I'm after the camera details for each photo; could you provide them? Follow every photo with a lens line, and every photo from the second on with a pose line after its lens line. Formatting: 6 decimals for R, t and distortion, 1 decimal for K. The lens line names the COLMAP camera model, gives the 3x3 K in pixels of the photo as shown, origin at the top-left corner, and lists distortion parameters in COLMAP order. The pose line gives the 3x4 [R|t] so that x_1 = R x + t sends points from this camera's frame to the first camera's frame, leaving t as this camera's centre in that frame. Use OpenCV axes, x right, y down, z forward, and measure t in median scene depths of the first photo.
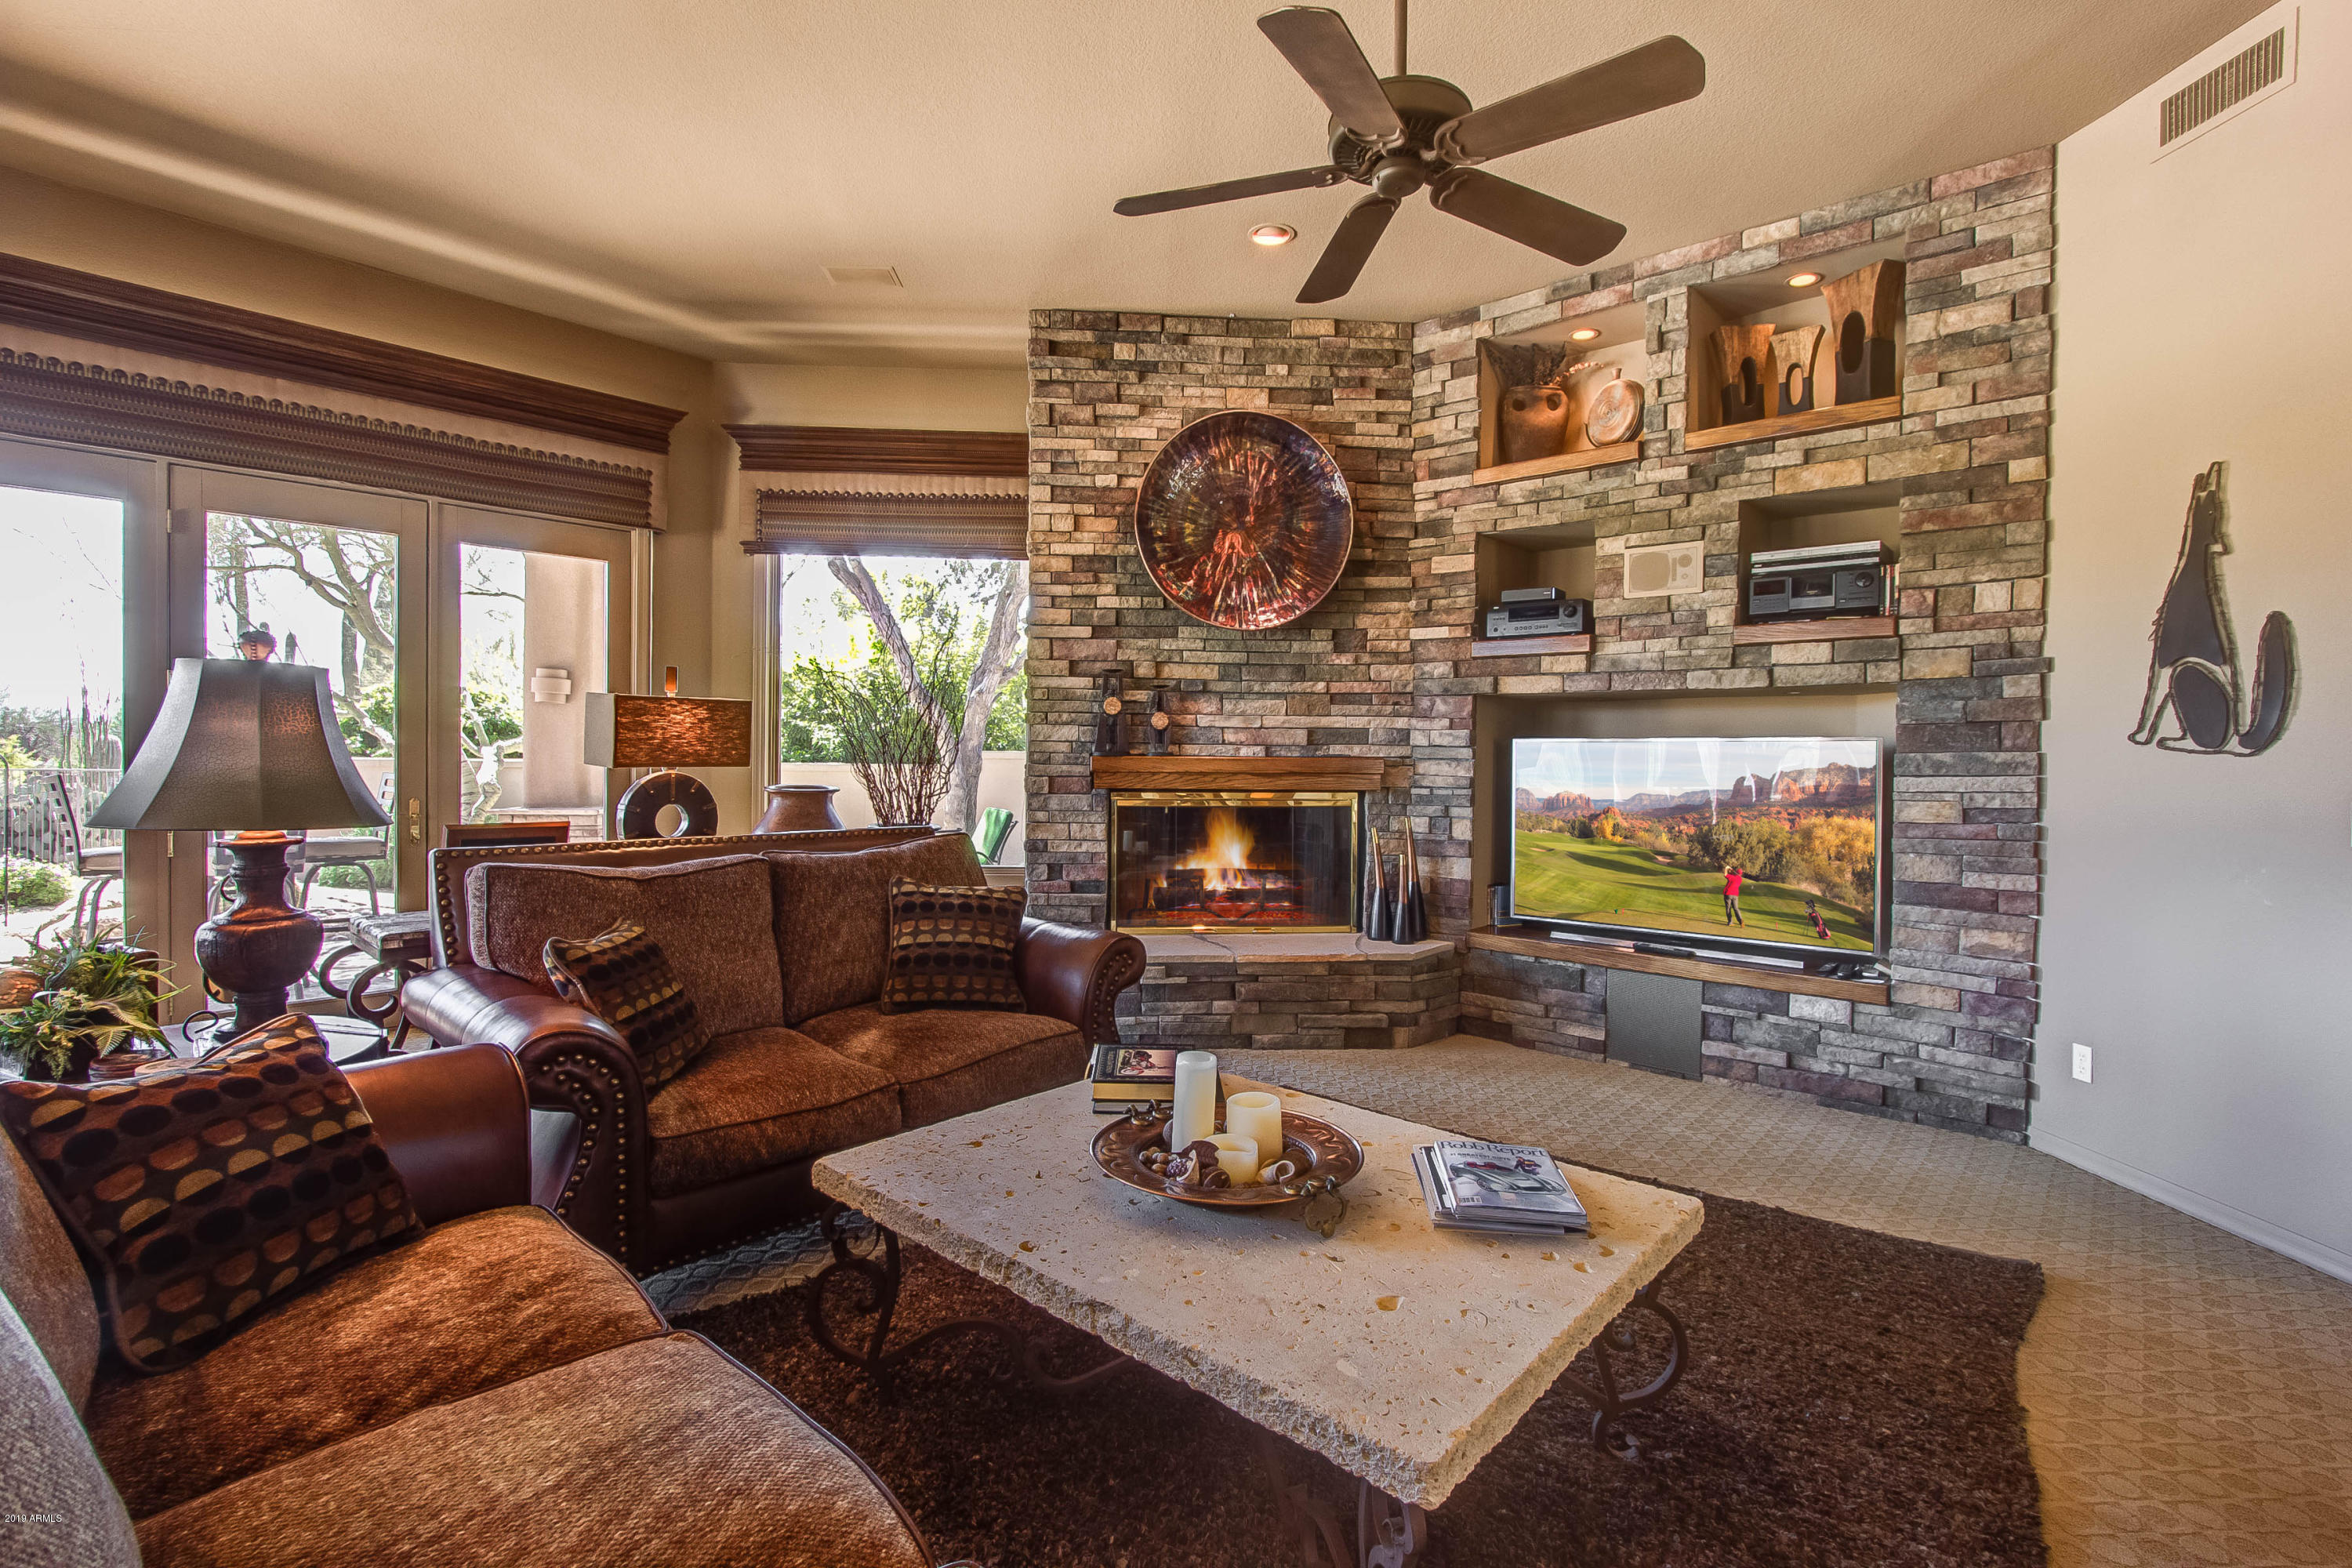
lens RADIAL K [[1089.1, 0, 1169.7], [0, 1089.1, 765.4], [0, 0, 1]] dist [-0.000690, 0.000513]
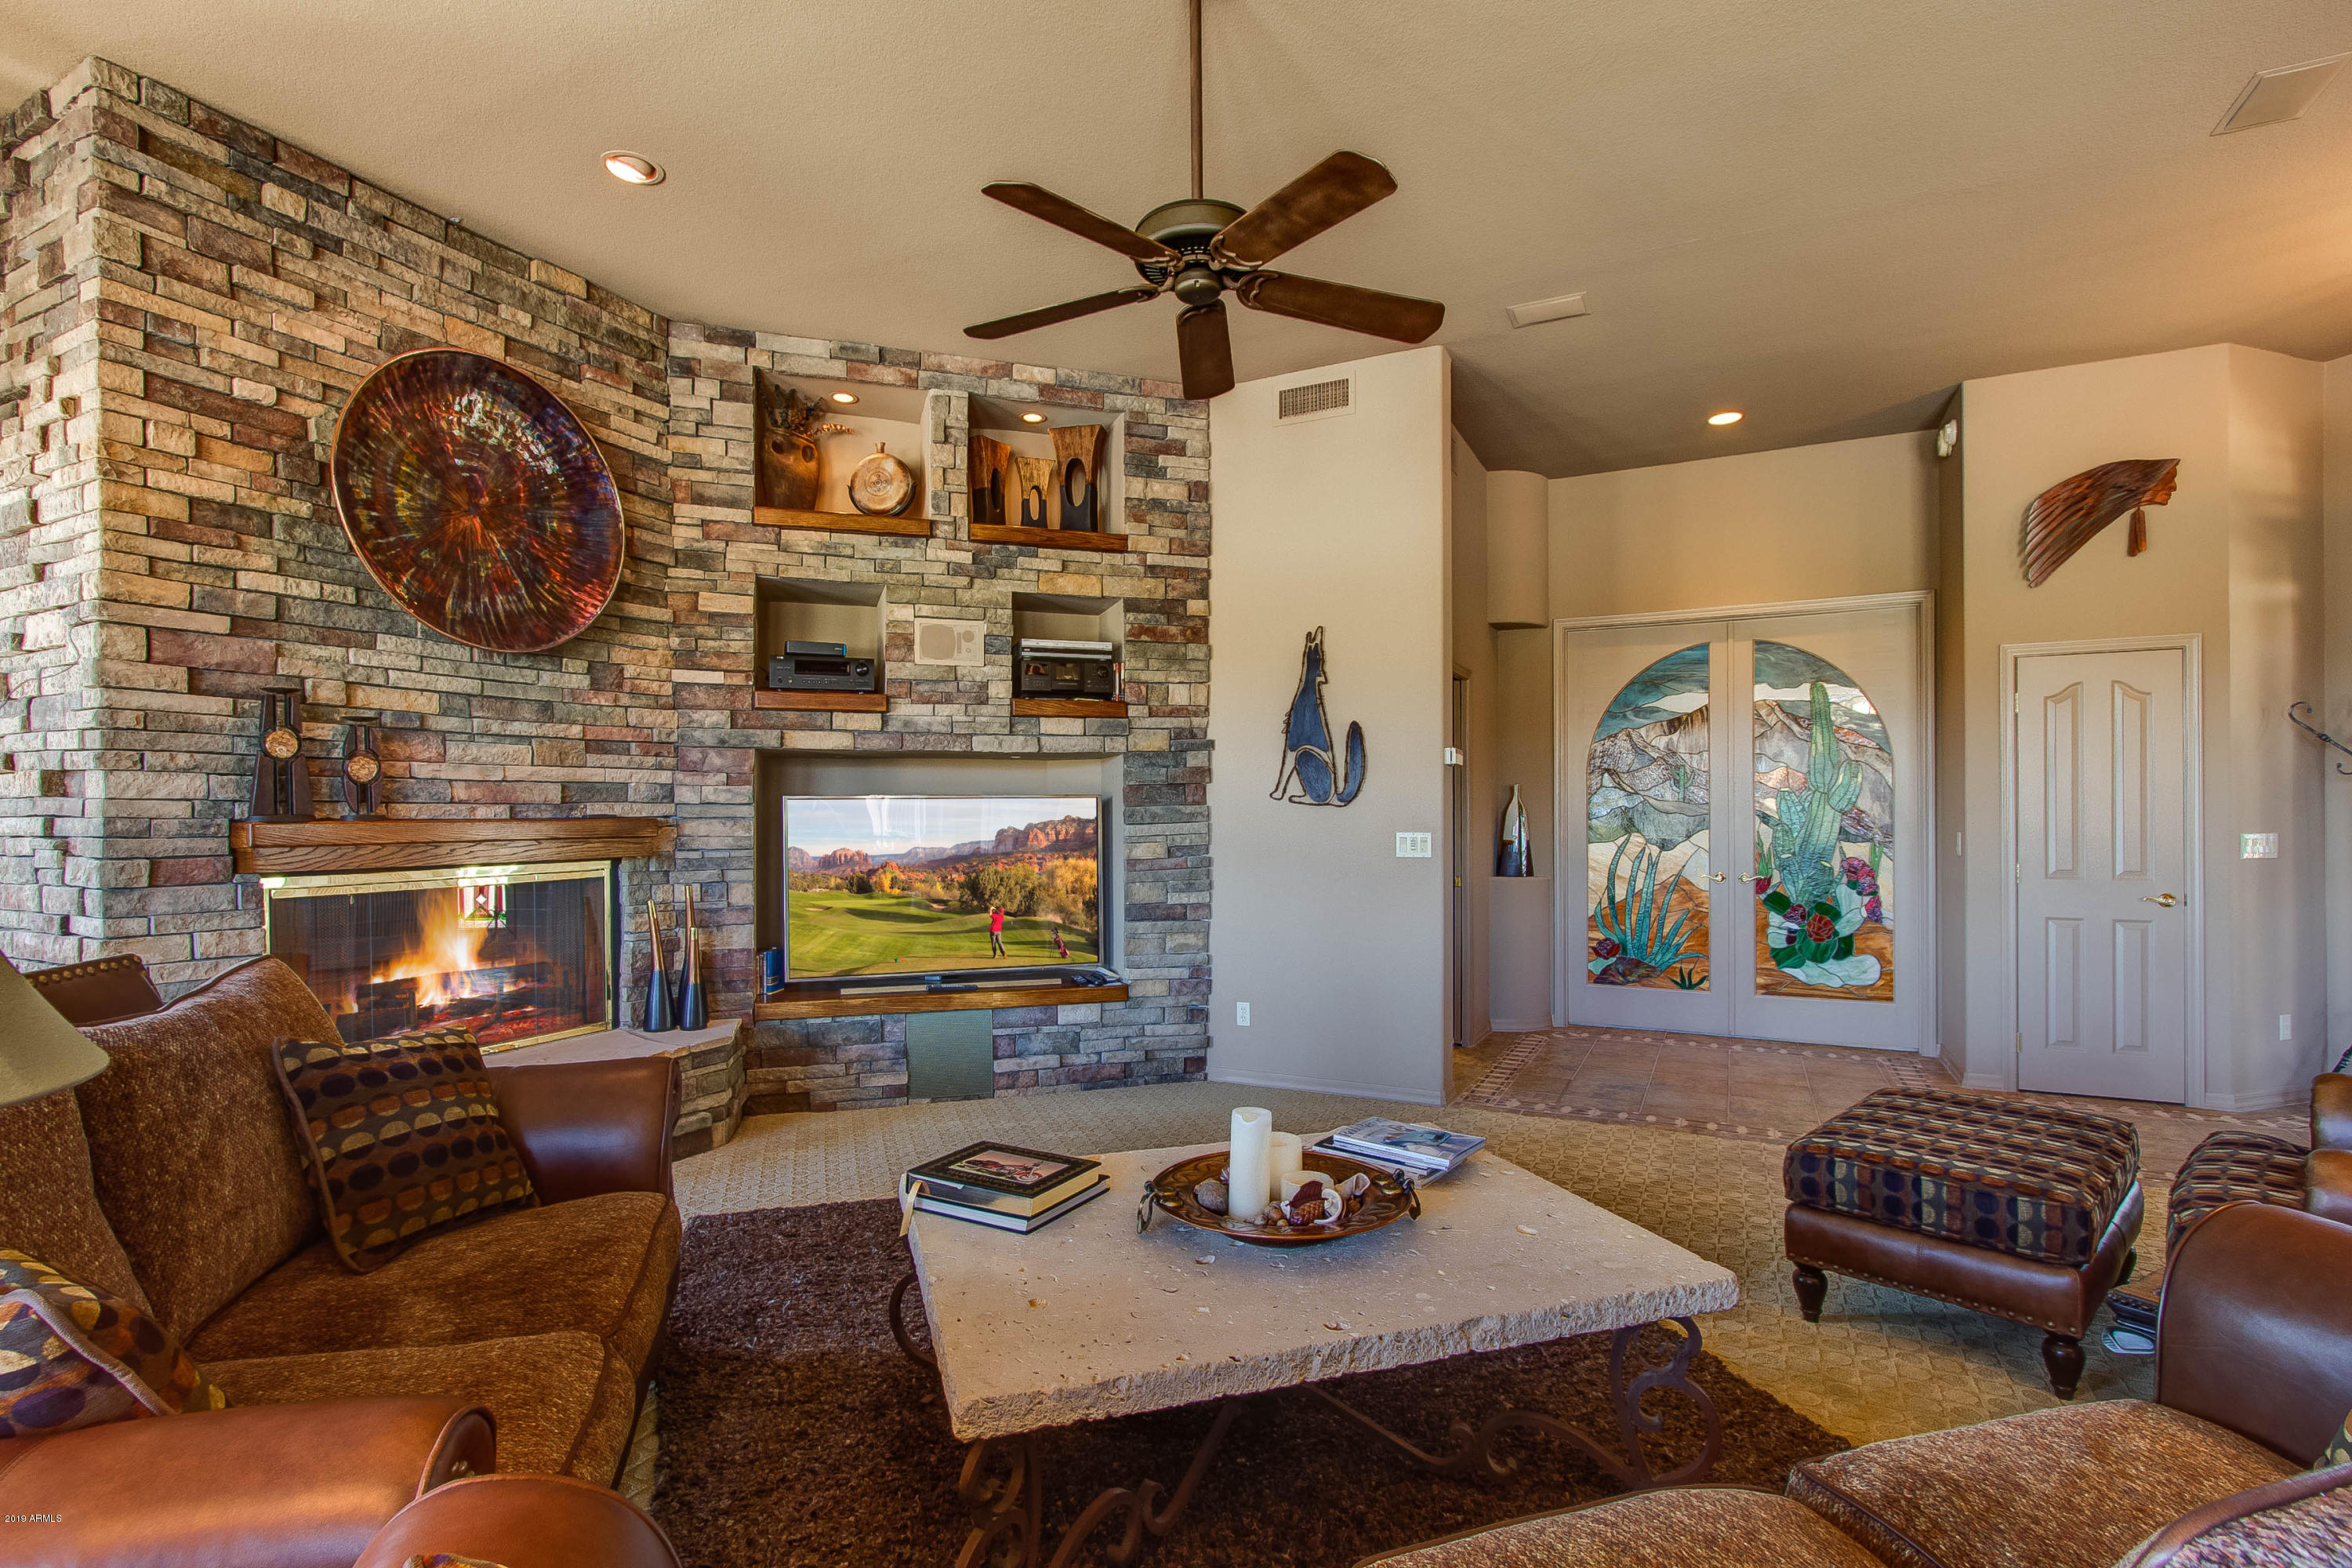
lens RADIAL K [[1113.5, 0, 1174.2], [0, 1113.5, 812.5], [0, 0, 1]] dist [-0.001770, 0.001359]
pose [[0.505704, -0.012837, 0.862612, -0.356485], [0.019624, 0.999802, 0.003374, -0.006228], [-0.862484, 0.015222, 0.505856, 0.210993]]
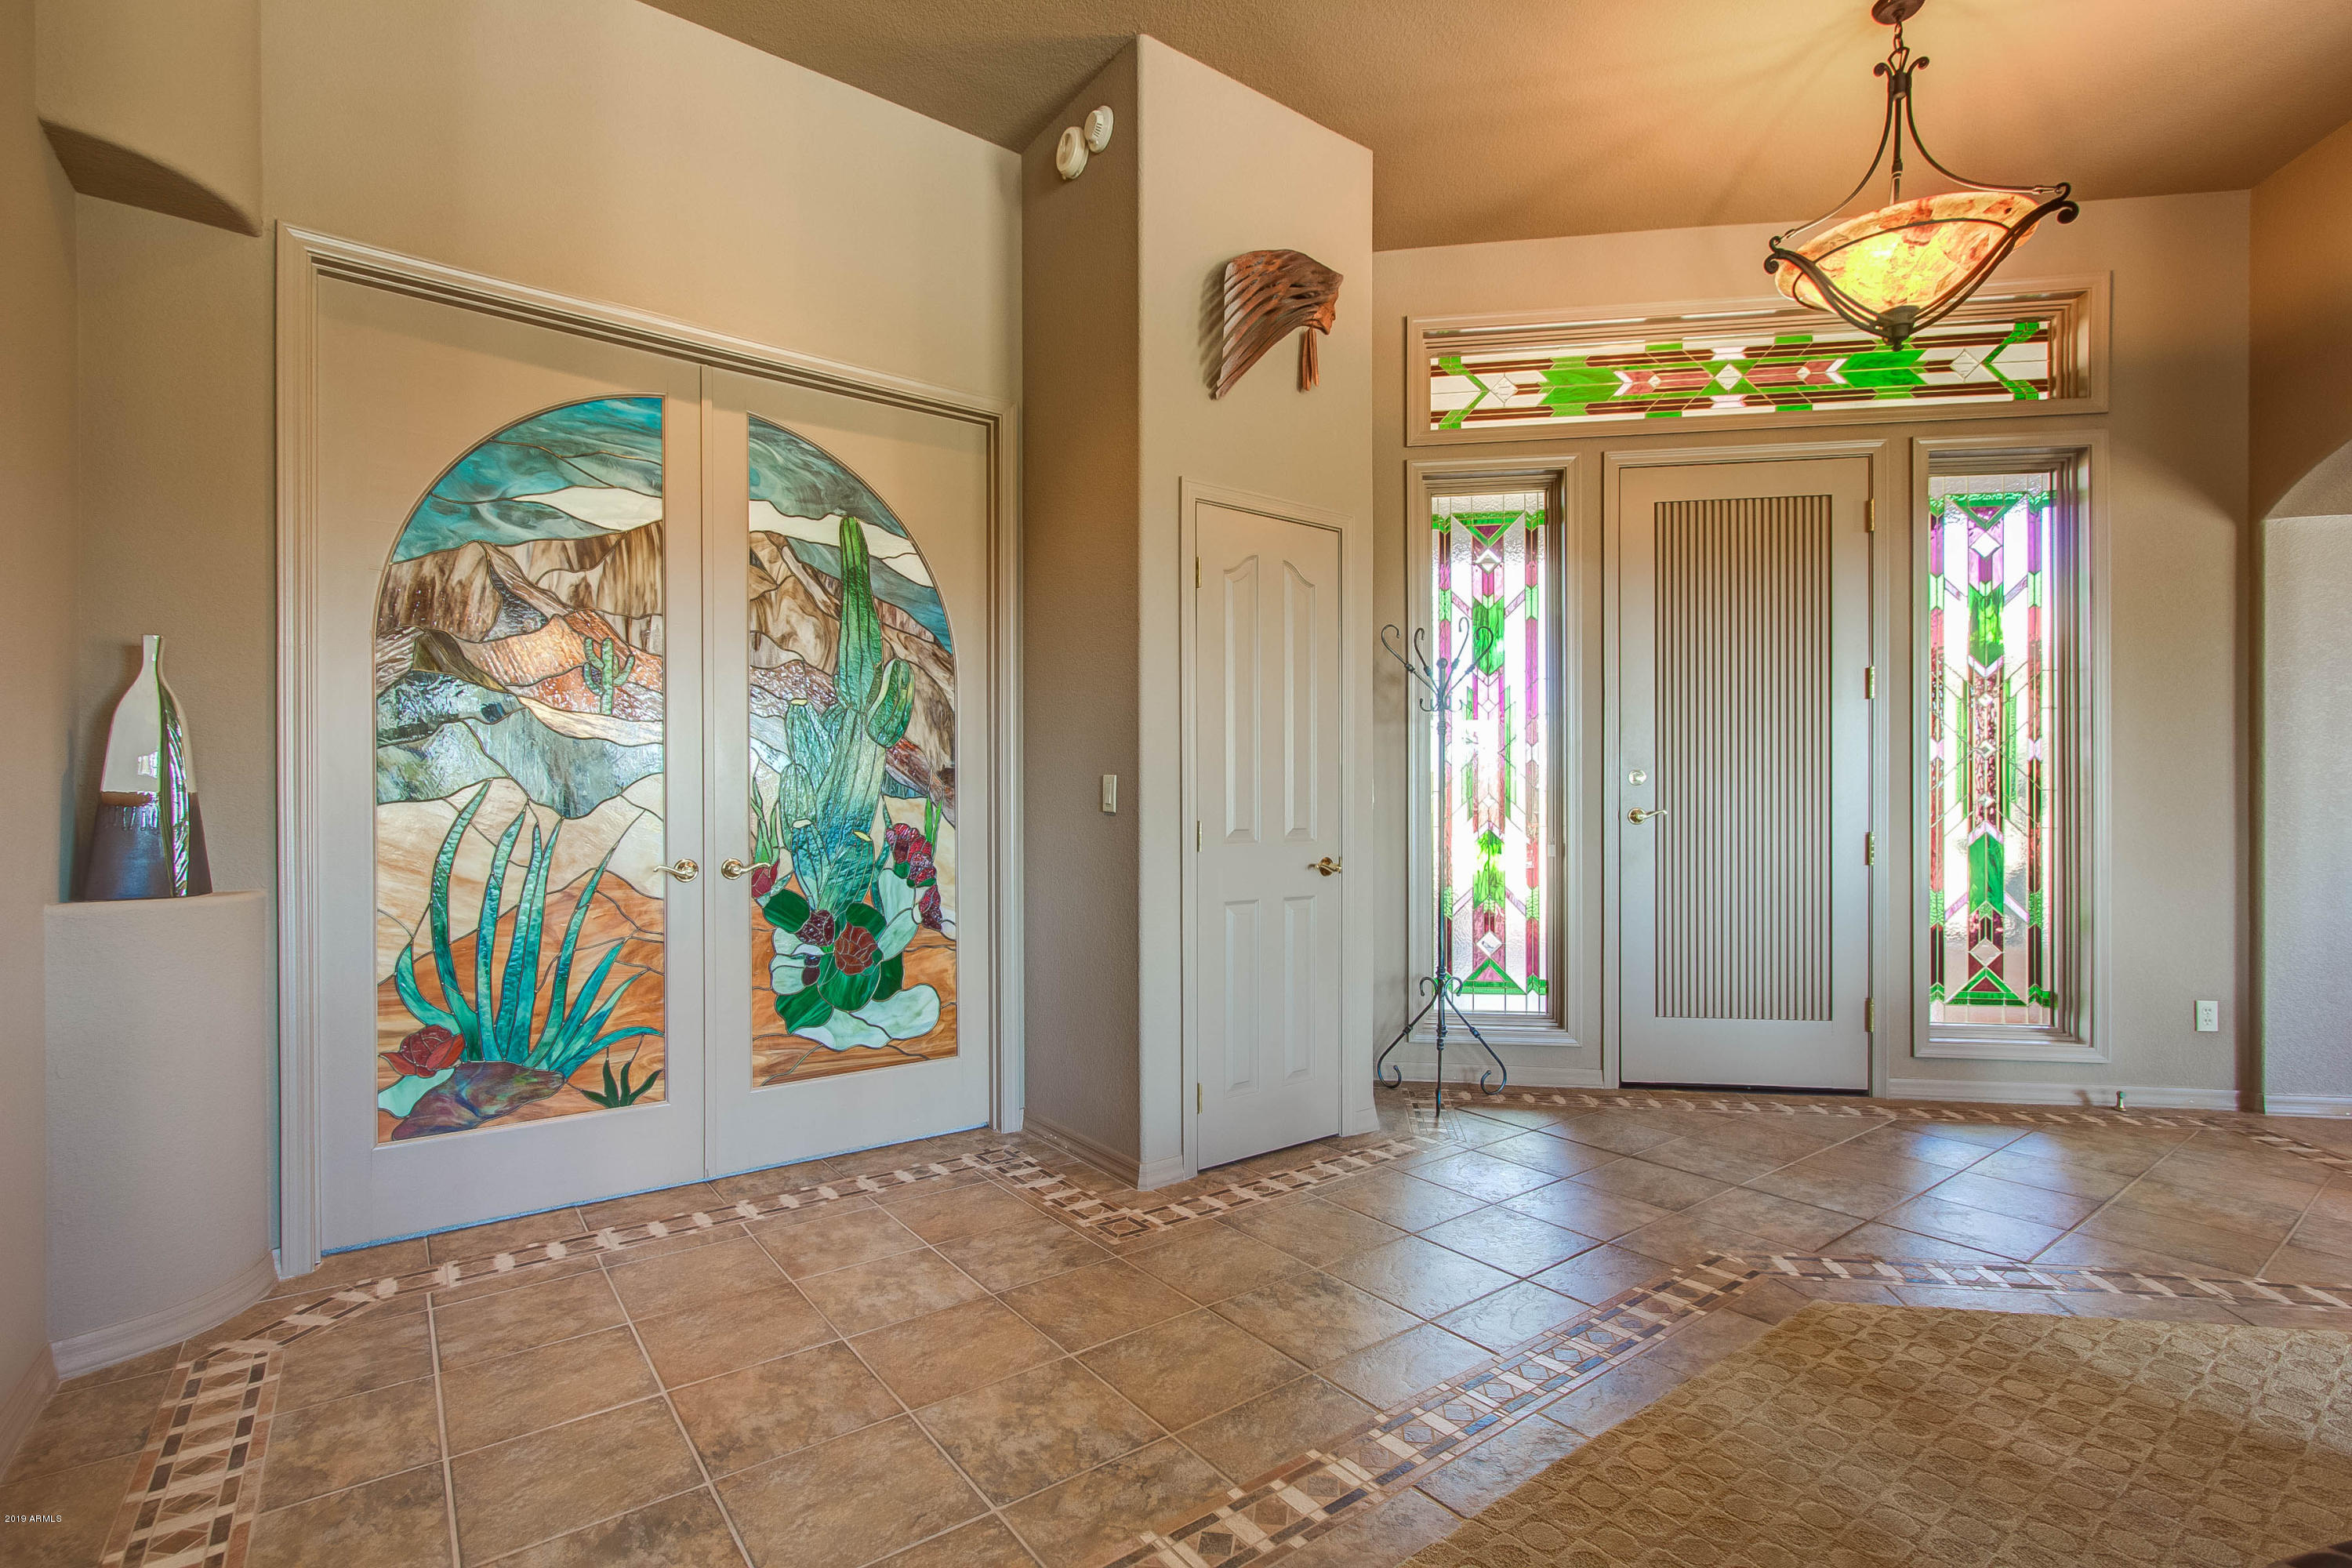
lens RADIAL K [[1081.7, 0, 1179.3], [0, 1081.7, 810.2], [0, 0, 1]] dist [-0.001355, -0.000067]
pose [[-0.548585, -0.012940, 0.835994, 0.386365], [0.006149, 0.999791, 0.019510, 0.040591], [-0.836072, 0.015844, -0.548391, 0.421904]]
